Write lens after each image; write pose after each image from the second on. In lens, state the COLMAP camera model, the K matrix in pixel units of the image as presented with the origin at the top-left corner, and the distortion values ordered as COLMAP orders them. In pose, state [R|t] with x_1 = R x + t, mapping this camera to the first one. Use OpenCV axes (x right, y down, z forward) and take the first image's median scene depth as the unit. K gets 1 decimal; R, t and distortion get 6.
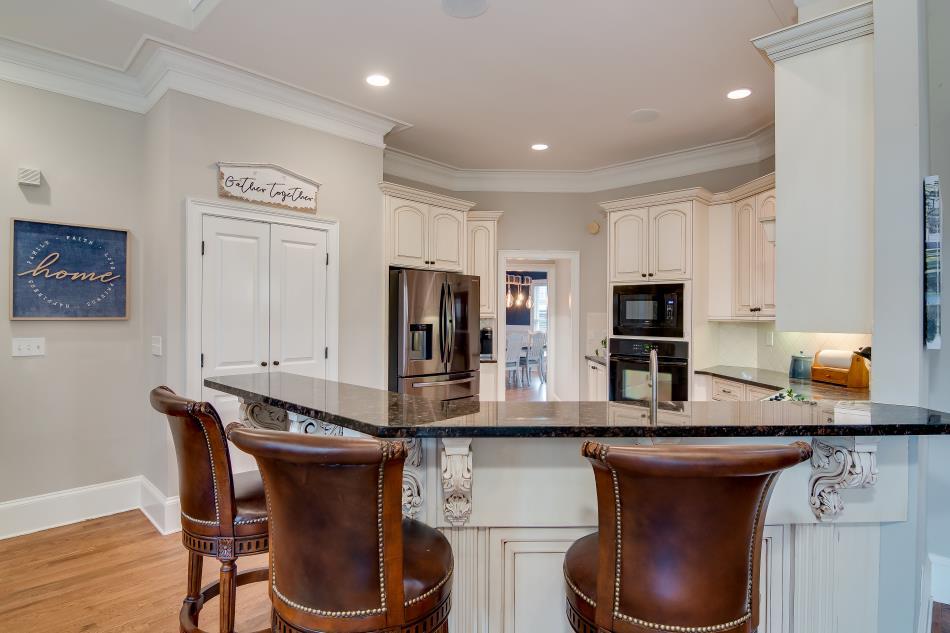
lens RADIAL K [[509.0, 0, 474.1], [0, 509.0, 314.8], [0, 0, 1]] dist [-0.006798, -0.001805]
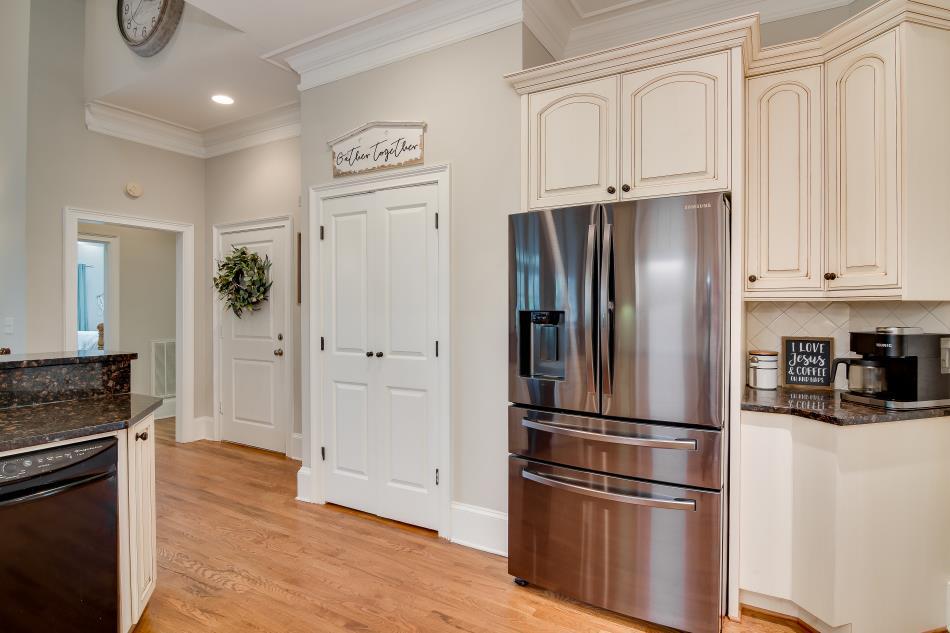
lens RADIAL K [[509.0, 0, 473.3], [0, 509.0, 306.6], [0, 0, 1]] dist [-0.006798, -0.001805]
pose [[0.227301, -0.004174, -0.973816, 0.473747], [0.001725, 0.999991, -0.003884, 0.018344], [0.973823, -0.000797, 0.227306, 0.964783]]
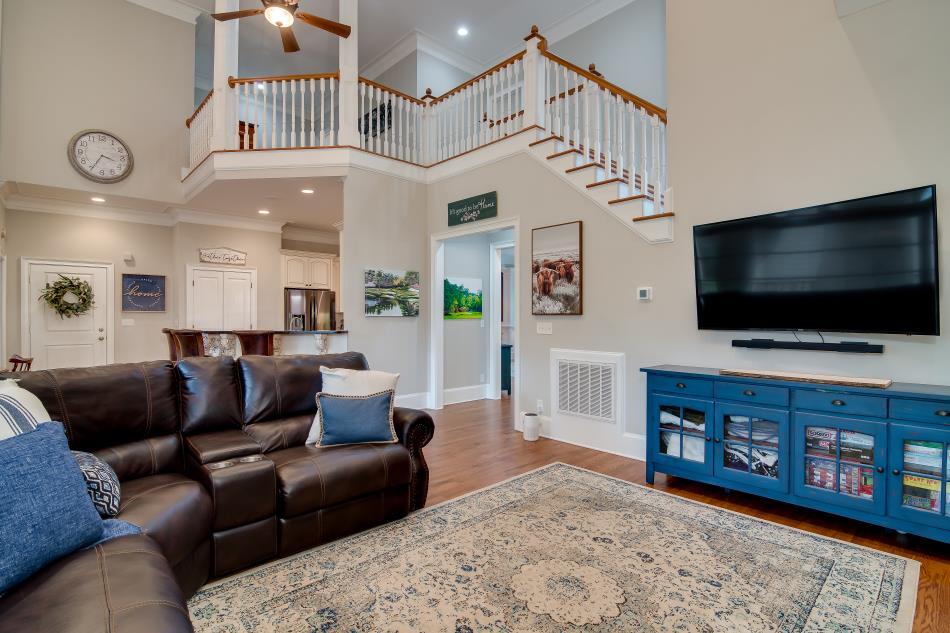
lens RADIAL K [[461.4, 0, 475.8], [0, 461.4, 317.9], [0, 0, 1]] dist [-0.019597, -0.001312]
pose [[0.998461, -0.008192, -0.054855, 0.893994], [0.008073, 0.999965, -0.002376, 0.051778], [0.054873, 0.001930, 0.998491, -1.074224]]
